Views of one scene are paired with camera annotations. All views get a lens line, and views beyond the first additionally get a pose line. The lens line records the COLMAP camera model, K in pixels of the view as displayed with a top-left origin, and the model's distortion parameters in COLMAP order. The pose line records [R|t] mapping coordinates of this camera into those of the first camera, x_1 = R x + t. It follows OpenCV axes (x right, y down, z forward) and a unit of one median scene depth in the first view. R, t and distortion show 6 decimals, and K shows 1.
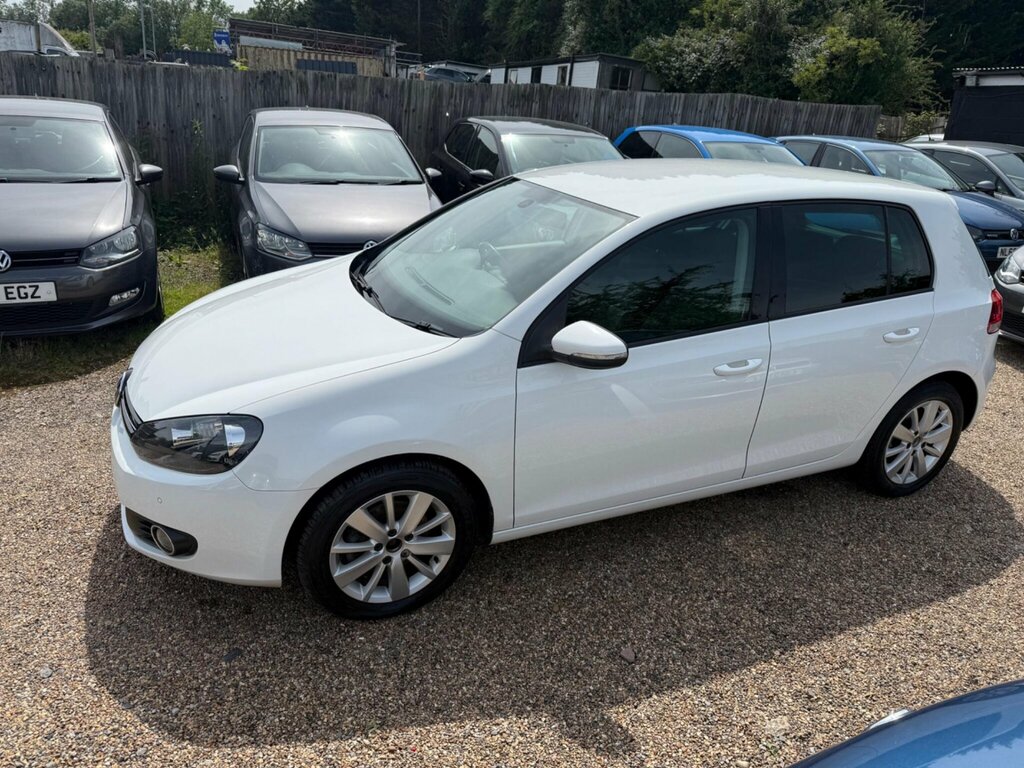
lens RADIAL K [[728.2, 0, 510.8], [0, 728.2, 388.2], [0, 0, 1]] dist [0.001769, -0.009616]
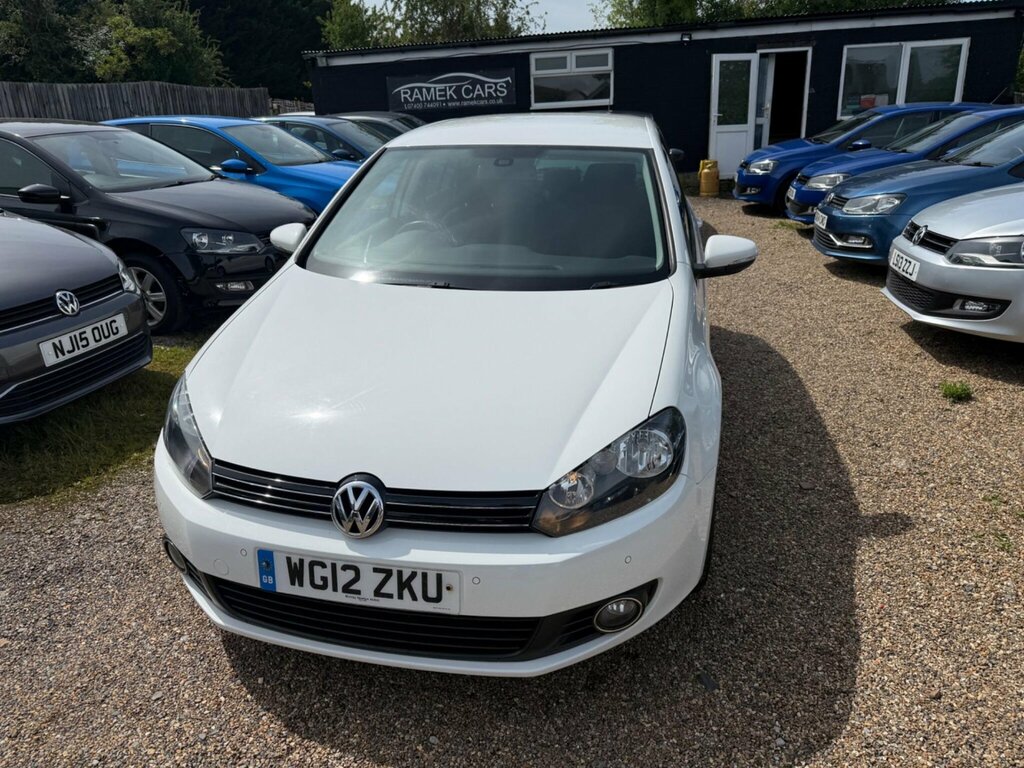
lens RADIAL K [[728.2, 0, 510.8], [0, 728.2, 388.2], [0, 0, 1]] dist [0.001769, -0.009616]
pose [[0.576328, -0.356066, 0.735570, -0.735933], [0.354390, 0.919947, 0.167648, -0.130463], [-0.736379, 0.164059, 0.656377, 0.395345]]
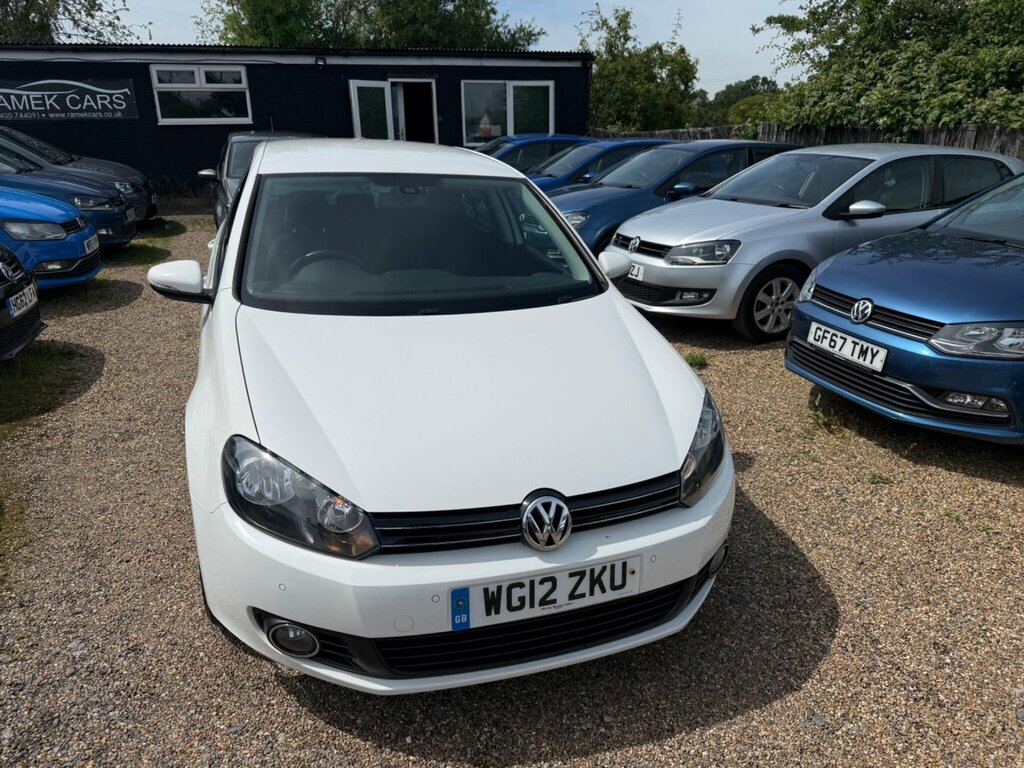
lens RADIAL K [[724.9, 0, 509.7], [0, 724.9, 384.8], [0, 0, 1]] dist [0.001381, -0.006269]
pose [[0.077827, -0.385622, 0.919368, -0.889083], [0.359966, 0.870827, 0.334790, -0.266392], [-0.929714, 0.304886, 0.206585, 0.671361]]
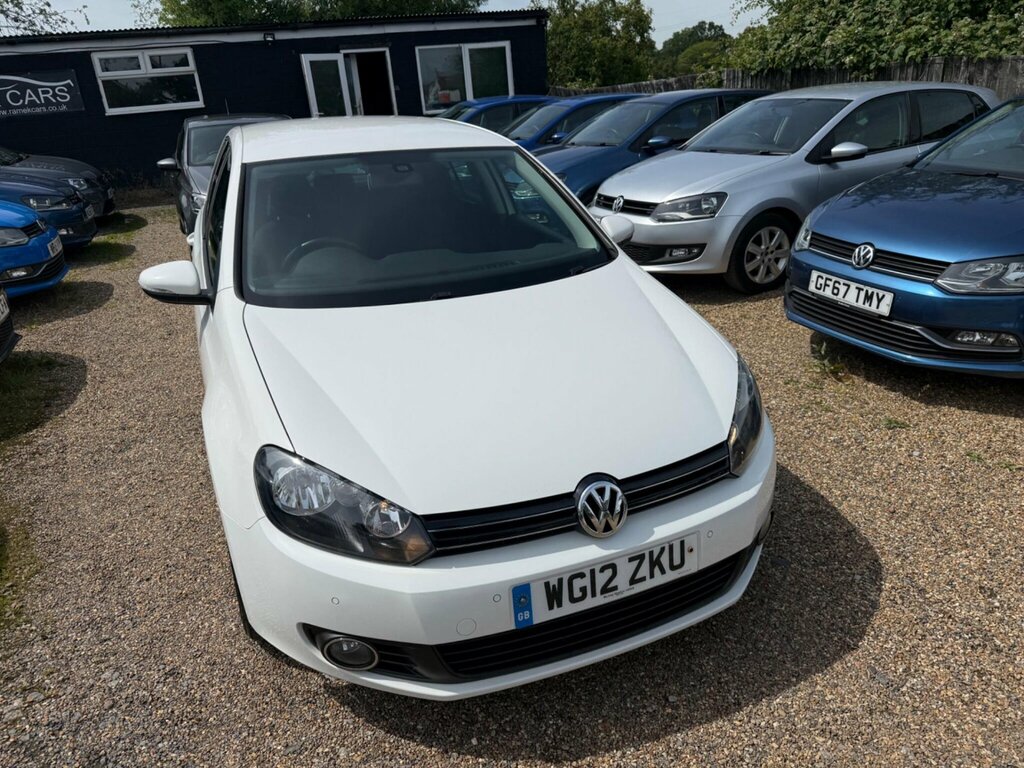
lens RADIAL K [[725.8, 0, 509.4], [0, 725.8, 375.3], [0, 0, 1]] dist [-0.005113, -0.000076]
pose [[0.011627, -0.420506, 0.907215, -0.865792], [0.418281, 0.826129, 0.377561, -0.286626], [-0.908243, 0.375081, 0.185495, 0.711311]]
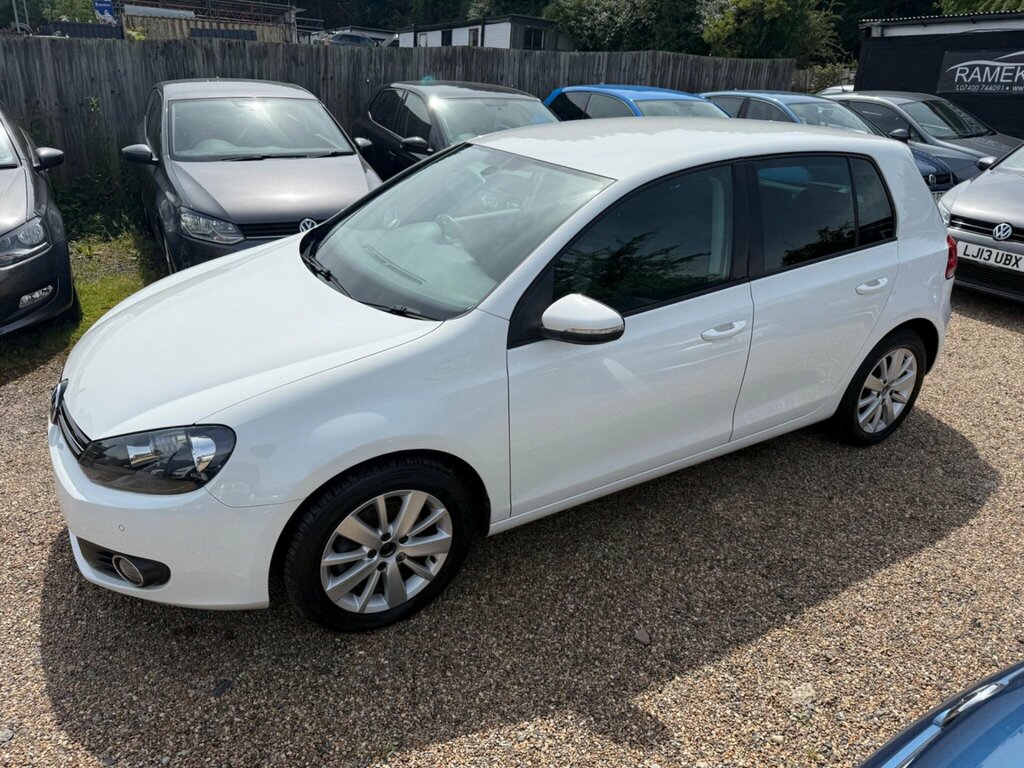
lens RADIAL K [[726.6, 0, 519.5], [0, 726.6, 384.8], [0, 0, 1]] dist [-0.002678, -0.004689]
pose [[0.991314, -0.077367, 0.106352, -0.058068], [0.073204, 0.996410, 0.042514, -0.015354], [-0.109259, -0.034359, 0.993419, 0.053702]]
